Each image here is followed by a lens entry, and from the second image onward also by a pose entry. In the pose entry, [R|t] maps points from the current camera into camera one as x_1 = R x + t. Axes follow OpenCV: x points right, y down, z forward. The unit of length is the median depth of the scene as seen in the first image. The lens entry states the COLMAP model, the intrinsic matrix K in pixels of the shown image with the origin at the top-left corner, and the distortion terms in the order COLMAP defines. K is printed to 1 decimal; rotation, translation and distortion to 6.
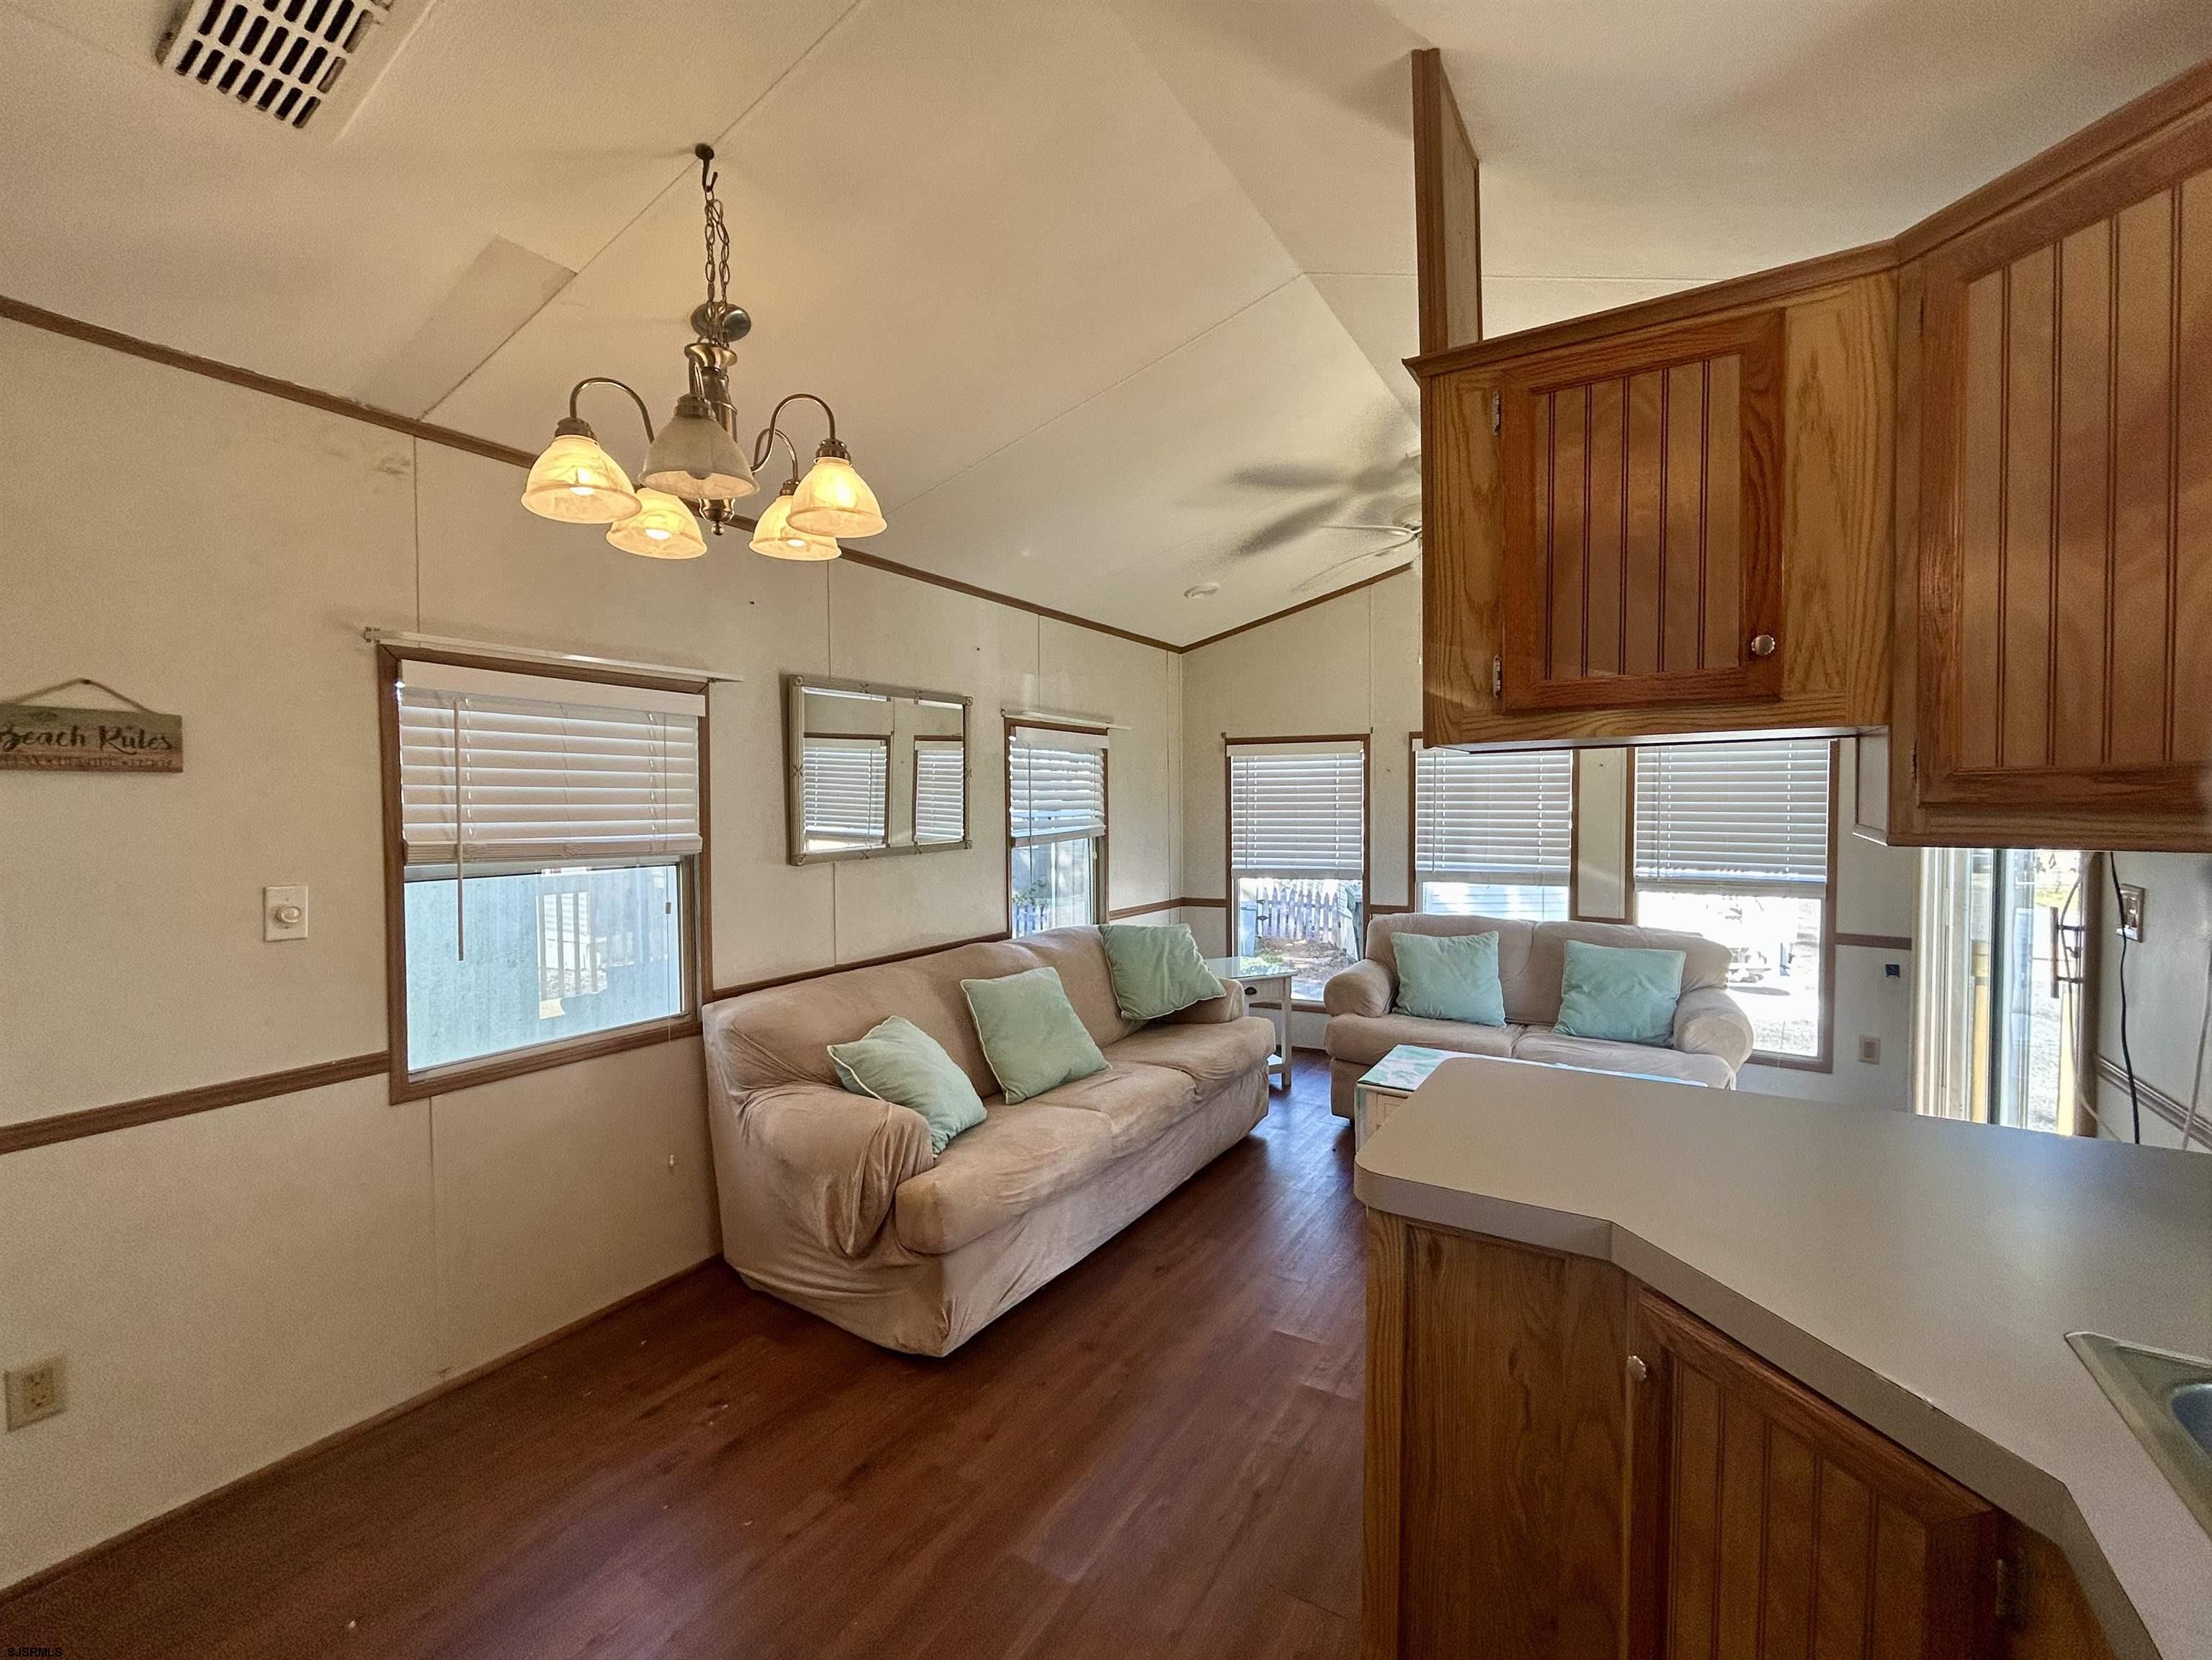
lens RADIAL K [[947.9, 0, 1142.4], [0, 947.9, 832.8], [0, 0, 1]] dist [-0.004557, 0.001914]
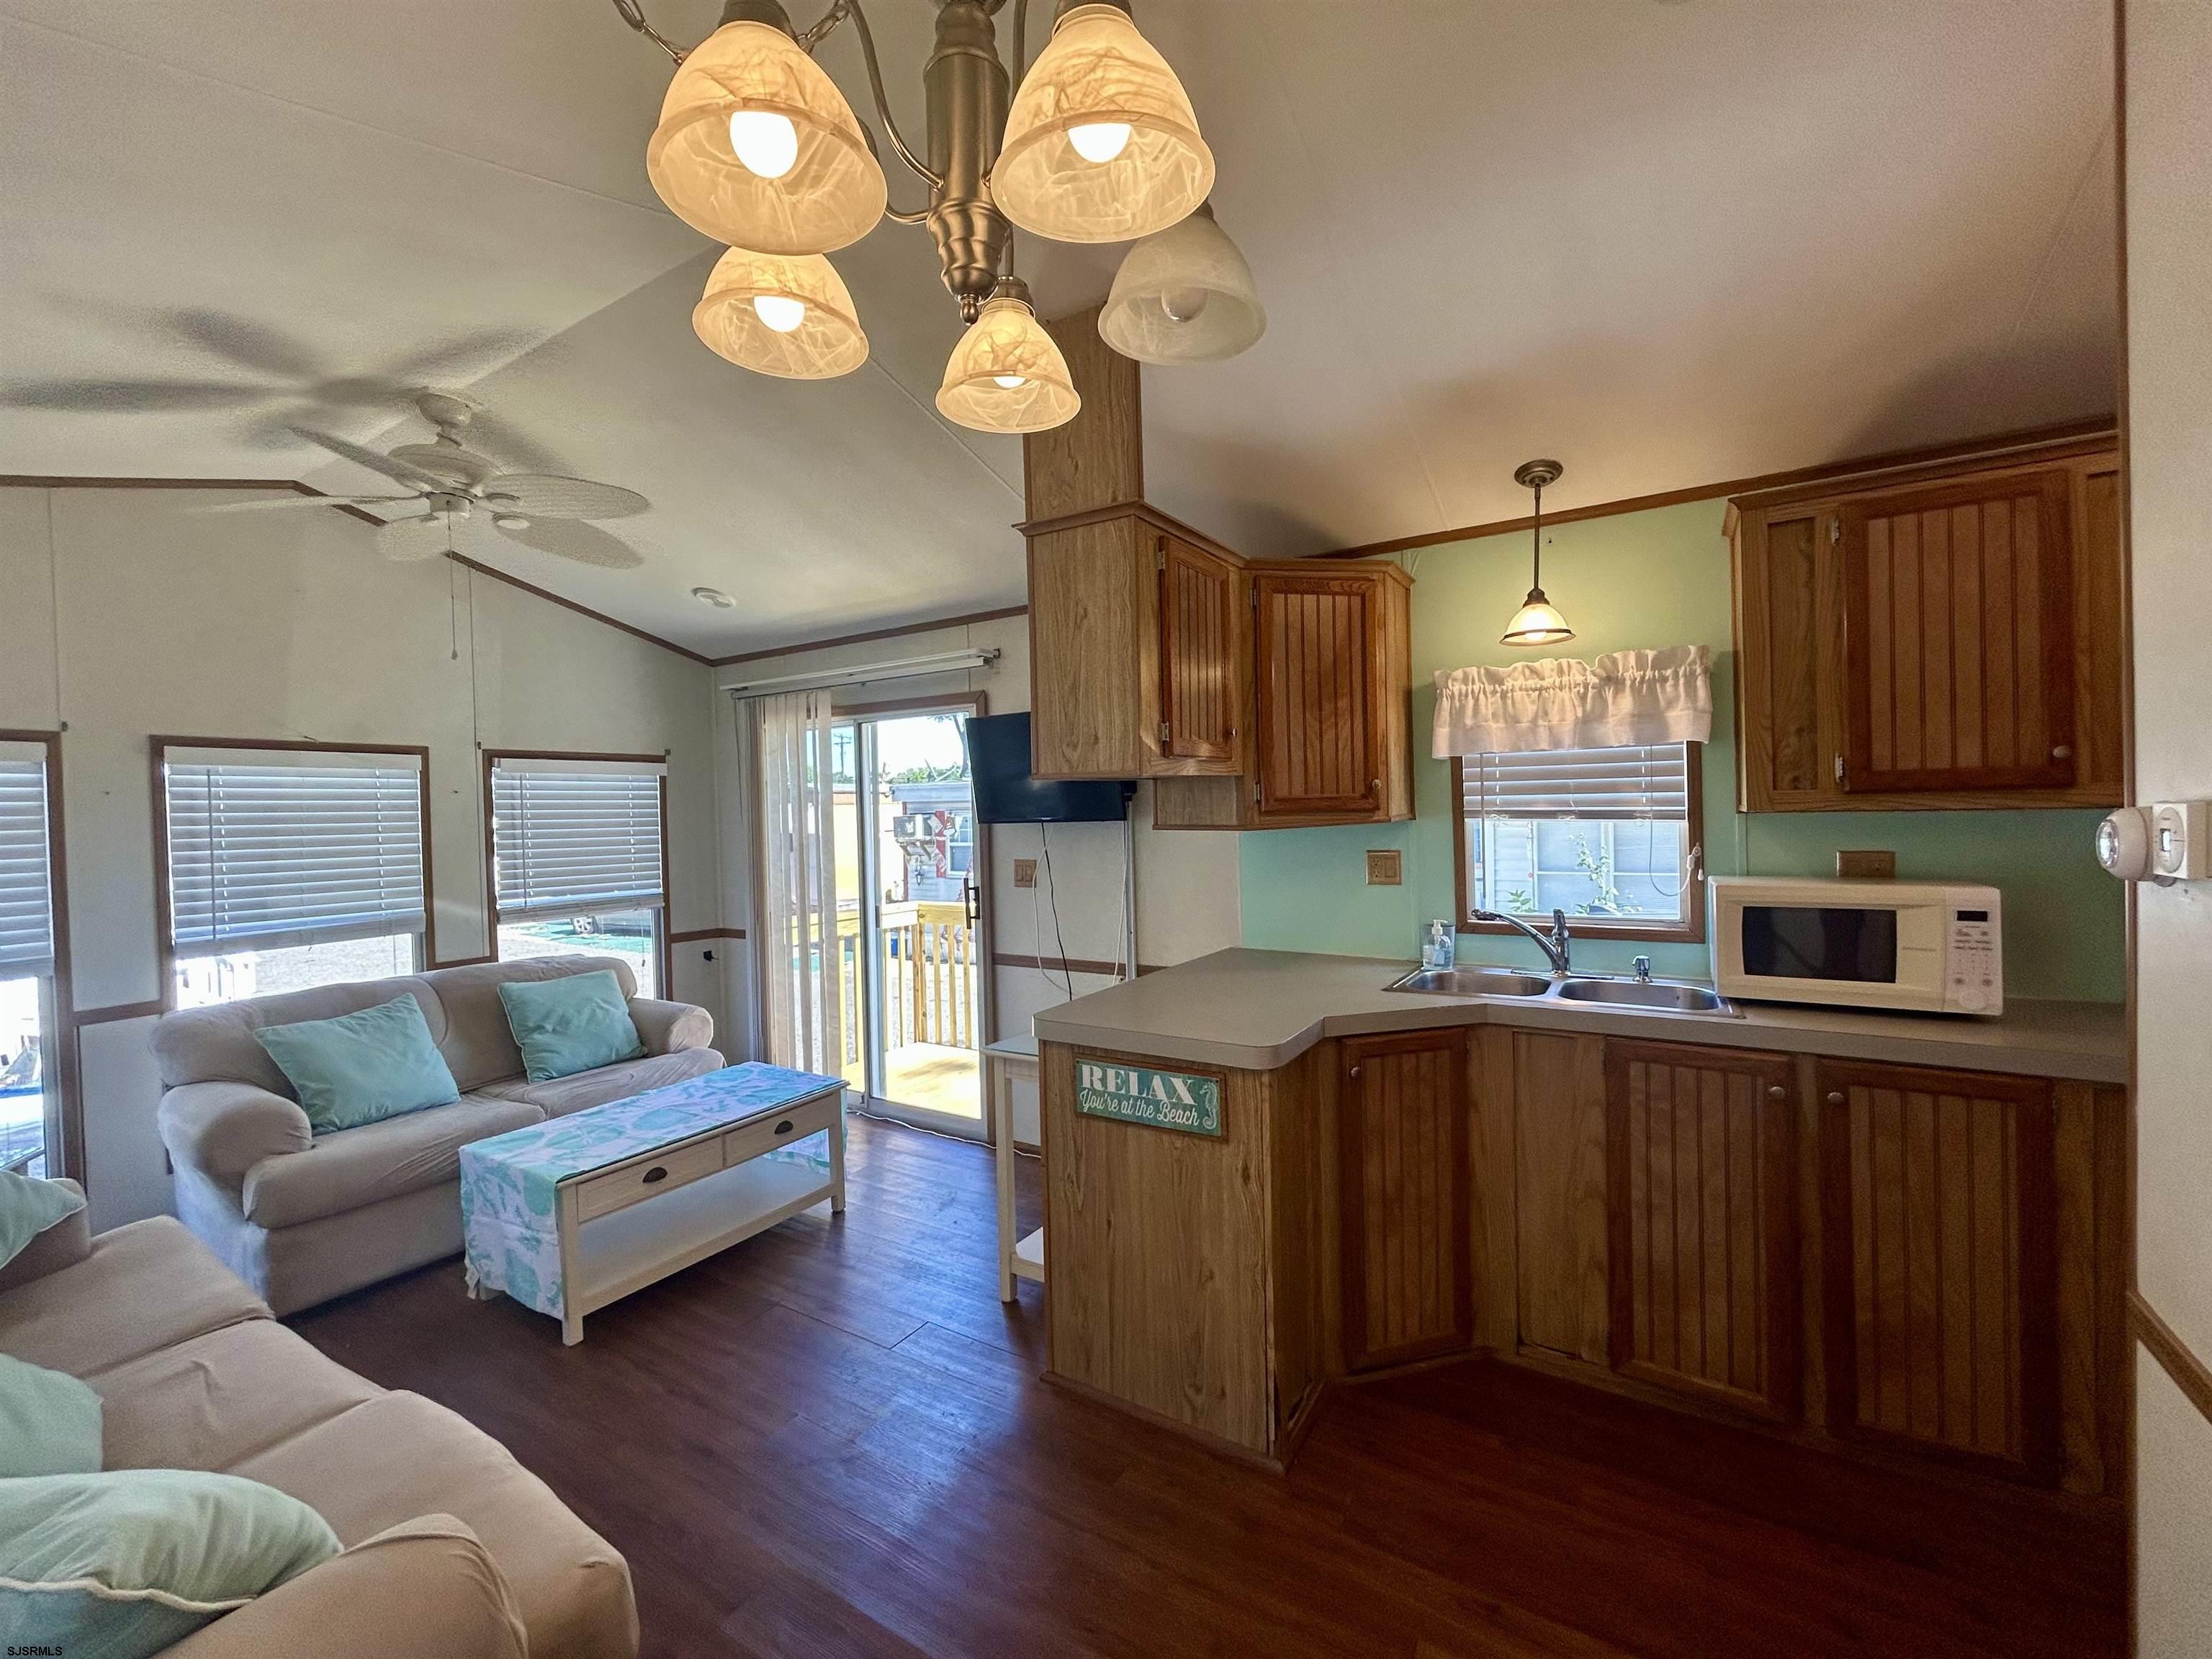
lens RADIAL K [[905.0, 0, 1109.2], [0, 905.0, 826.4], [0, 0, 1]] dist [-0.002008, 0.000647]
pose [[0.027865, -0.015979, 0.999484, -0.460023], [0.060636, 0.998058, 0.014266, -0.016110], [-0.997771, 0.060207, 0.028780, 0.444577]]
